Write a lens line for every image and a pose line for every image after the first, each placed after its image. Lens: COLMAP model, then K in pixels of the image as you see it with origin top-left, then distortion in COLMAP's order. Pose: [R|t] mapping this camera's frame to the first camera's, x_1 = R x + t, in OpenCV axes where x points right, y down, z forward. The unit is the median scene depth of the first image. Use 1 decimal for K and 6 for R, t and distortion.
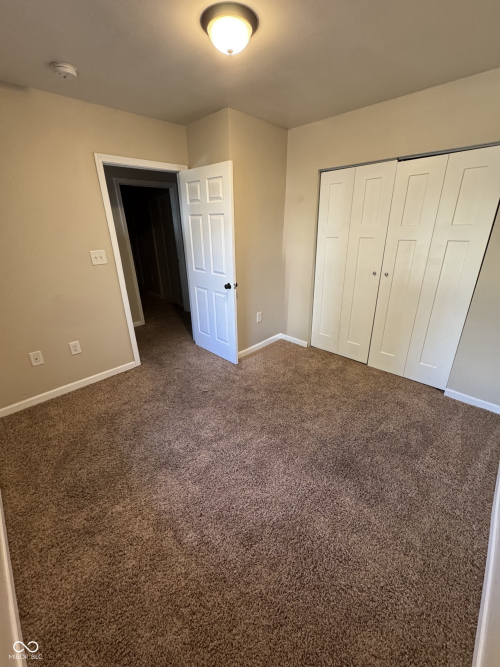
lens RADIAL K [[267.0, 0, 251.1], [0, 267.0, 333.3], [0, 0, 1]] dist [-0.003260, 0.000843]
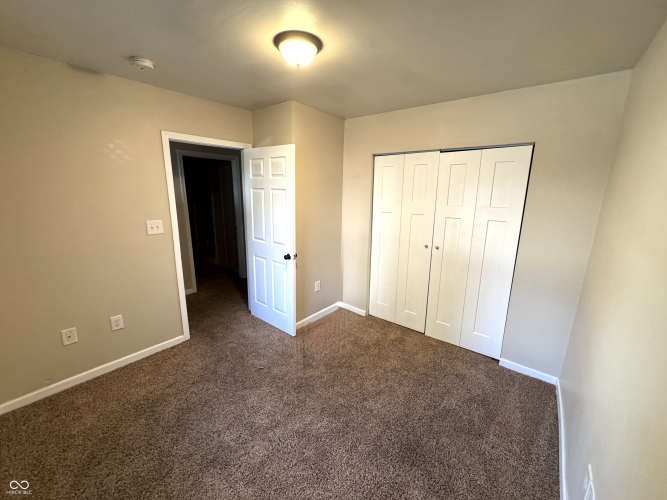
lens RADIAL K [[267.0, 0, 333.5], [0, 267.0, 250.0], [0, 0, 1]] dist [-0.003260, 0.000843]
pose [[0.994858, 0.012069, 0.100556, -0.018180], [0.004823, 0.986103, -0.166067, -0.038337], [-0.101163, 0.165698, 0.980974, -0.012939]]
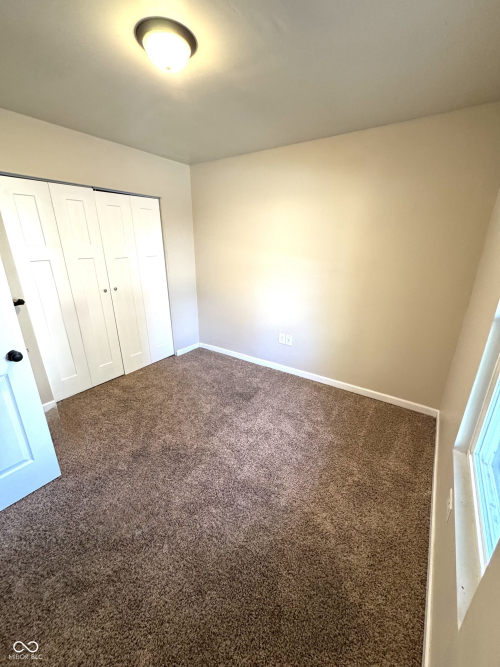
lens RADIAL K [[267.0, 0, 251.1], [0, 267.0, 333.3], [0, 0, 1]] dist [-0.003260, 0.000843]
pose [[-0.170283, -0.303076, 0.937629, -0.750496], [0.376714, 0.859225, 0.346148, -0.254073], [-0.910544, 0.412161, -0.032139, 0.647913]]
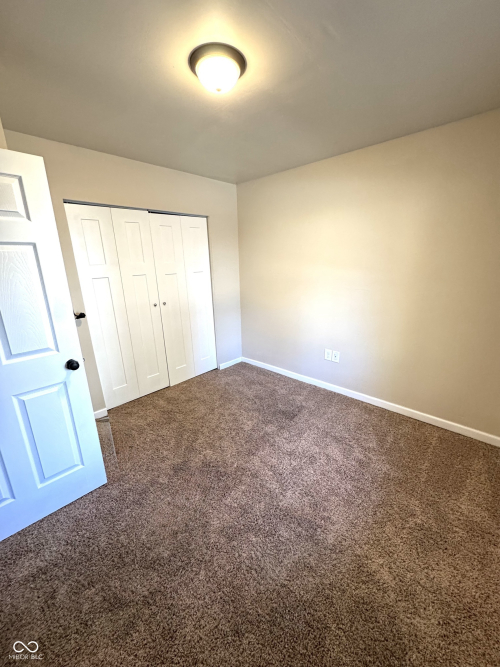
lens RADIAL K [[267.0, 0, 251.1], [0, 267.0, 333.3], [0, 0, 1]] dist [-0.003260, 0.000843]
pose [[-0.015963, -0.249762, 0.968176, -0.721698], [0.408657, 0.882103, 0.234295, -0.243855], [-0.912548, 0.399392, 0.087986, 0.655148]]
